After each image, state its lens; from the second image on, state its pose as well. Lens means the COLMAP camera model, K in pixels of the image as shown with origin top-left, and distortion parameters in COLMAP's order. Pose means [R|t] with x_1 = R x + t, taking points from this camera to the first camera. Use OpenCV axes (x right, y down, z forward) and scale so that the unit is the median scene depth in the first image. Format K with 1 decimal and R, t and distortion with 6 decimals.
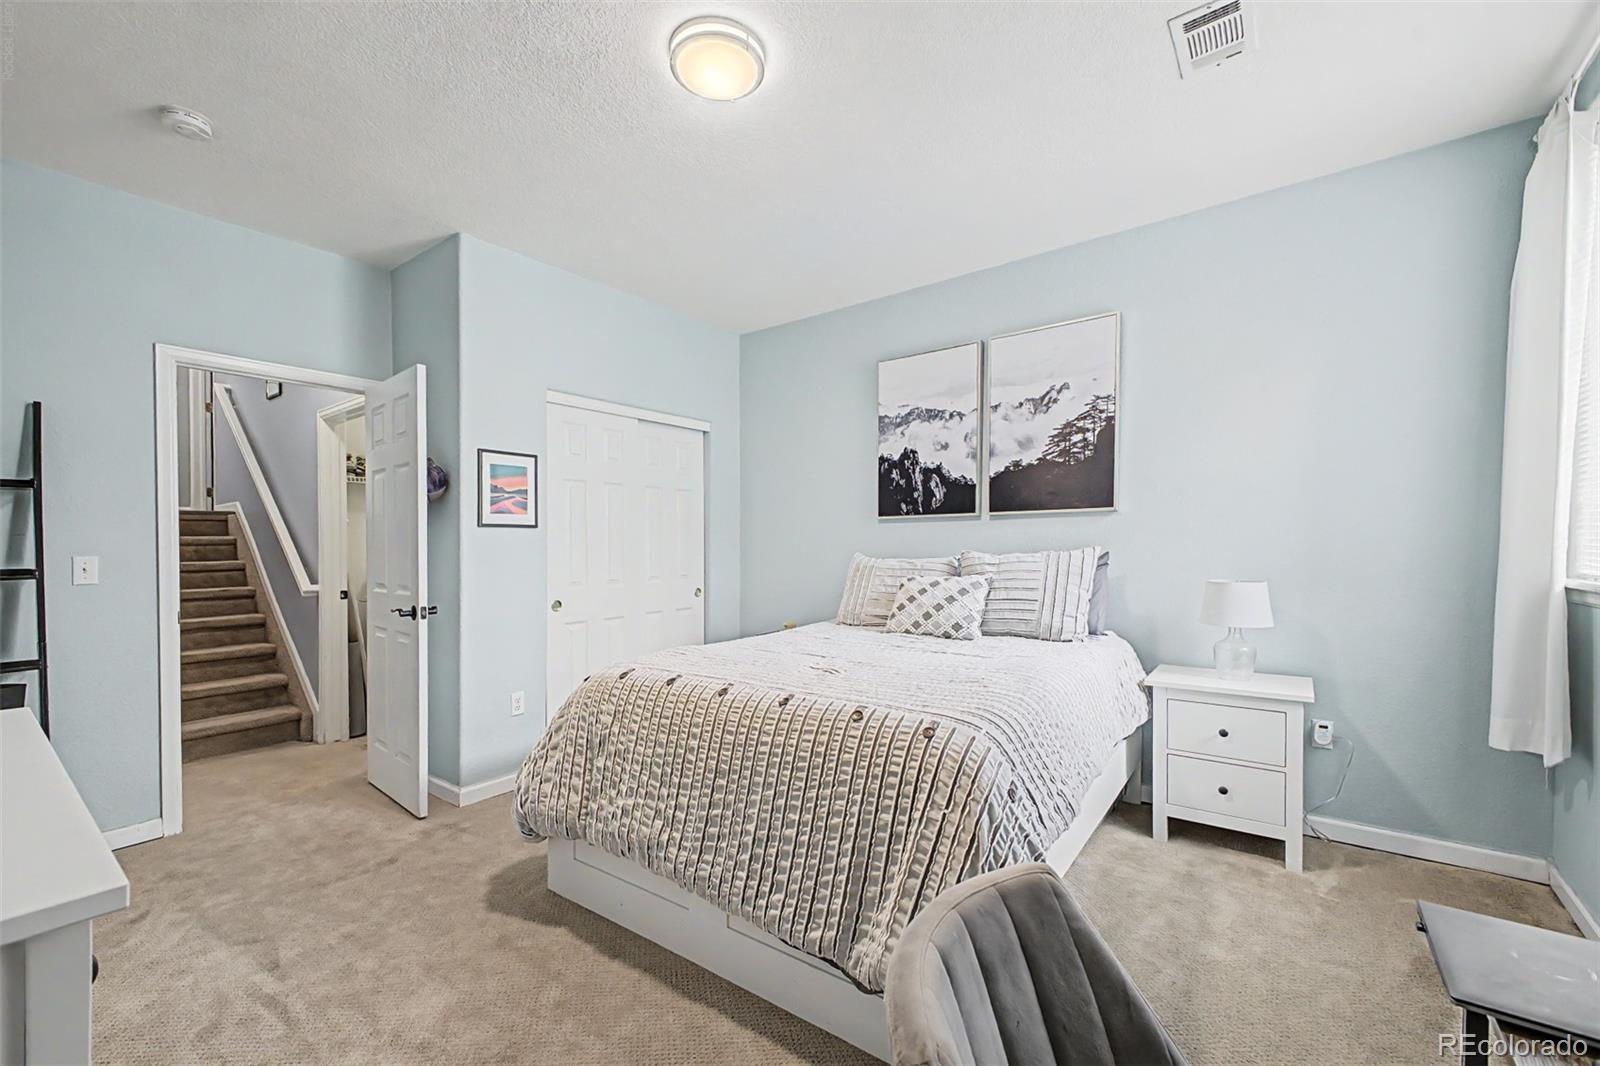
lens RADIAL K [[670.5, 0, 815.6], [0, 670.5, 560.4], [0, 0, 1]] dist [0.013299, 0.000013]
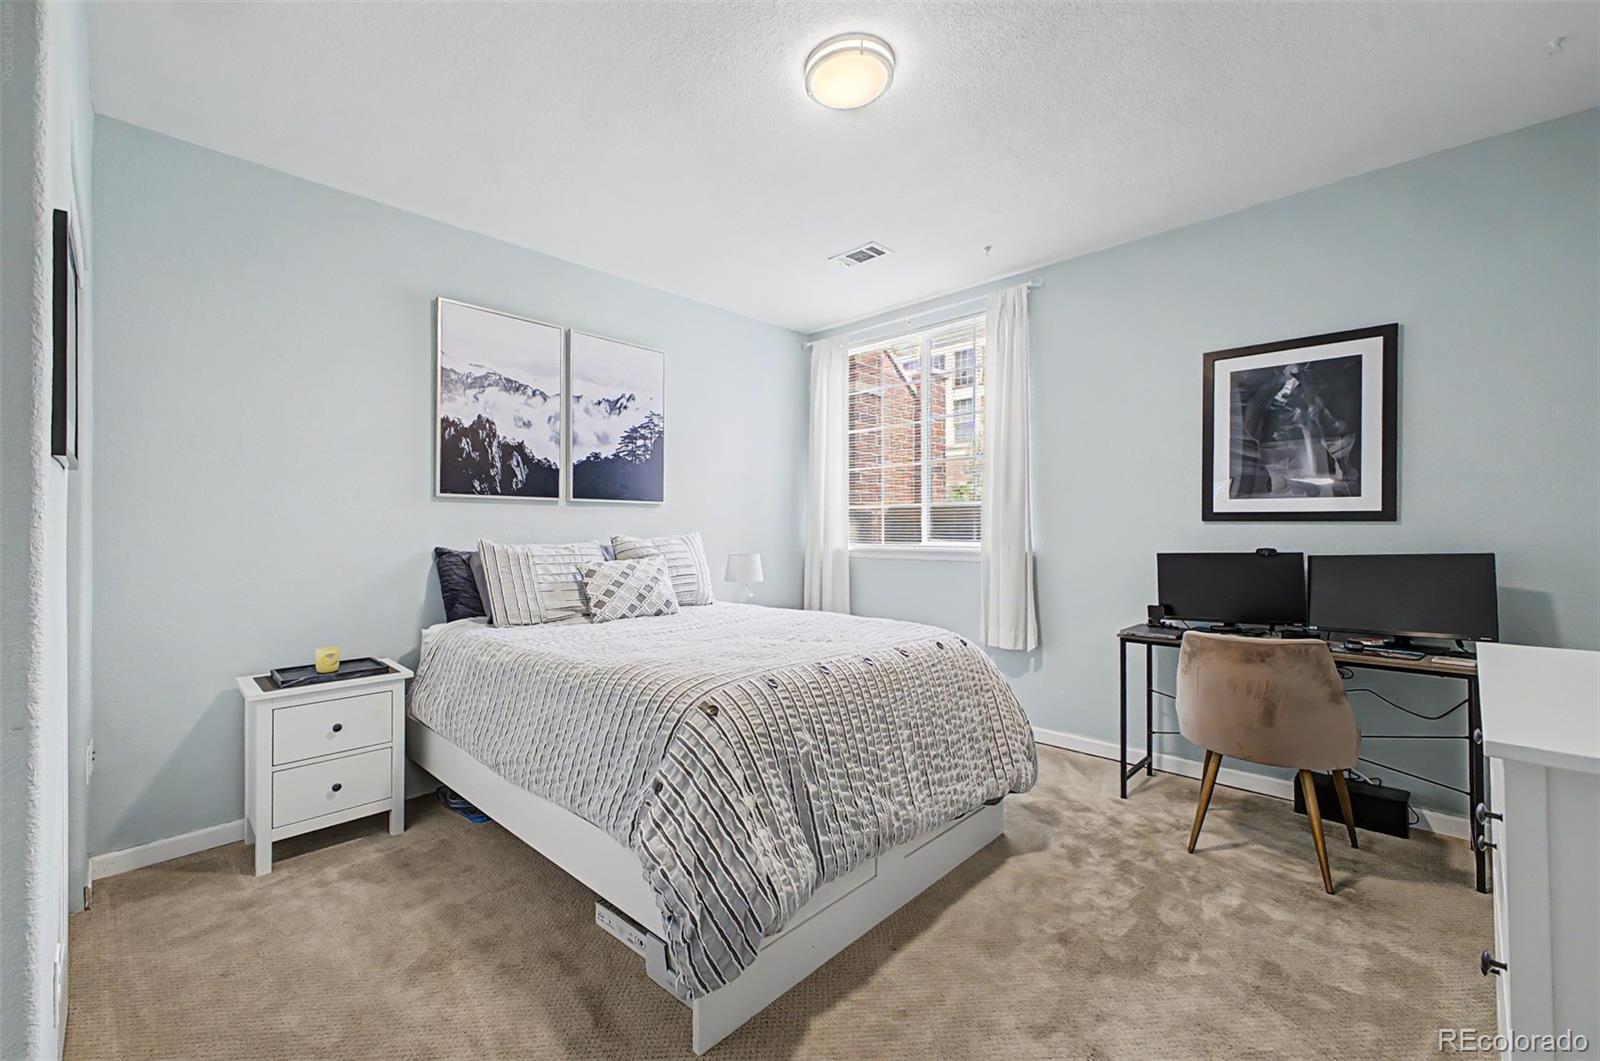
lens RADIAL K [[634.4, 0, 793.4], [0, 634.4, 526.2], [0, 0, 1]] dist [0.025687, -0.008406]
pose [[0.123580, 0.018410, 0.992164, -0.651131], [0.026060, 0.999423, -0.021791, 0.000335], [-0.991992, 0.028549, 0.123029, 0.541588]]
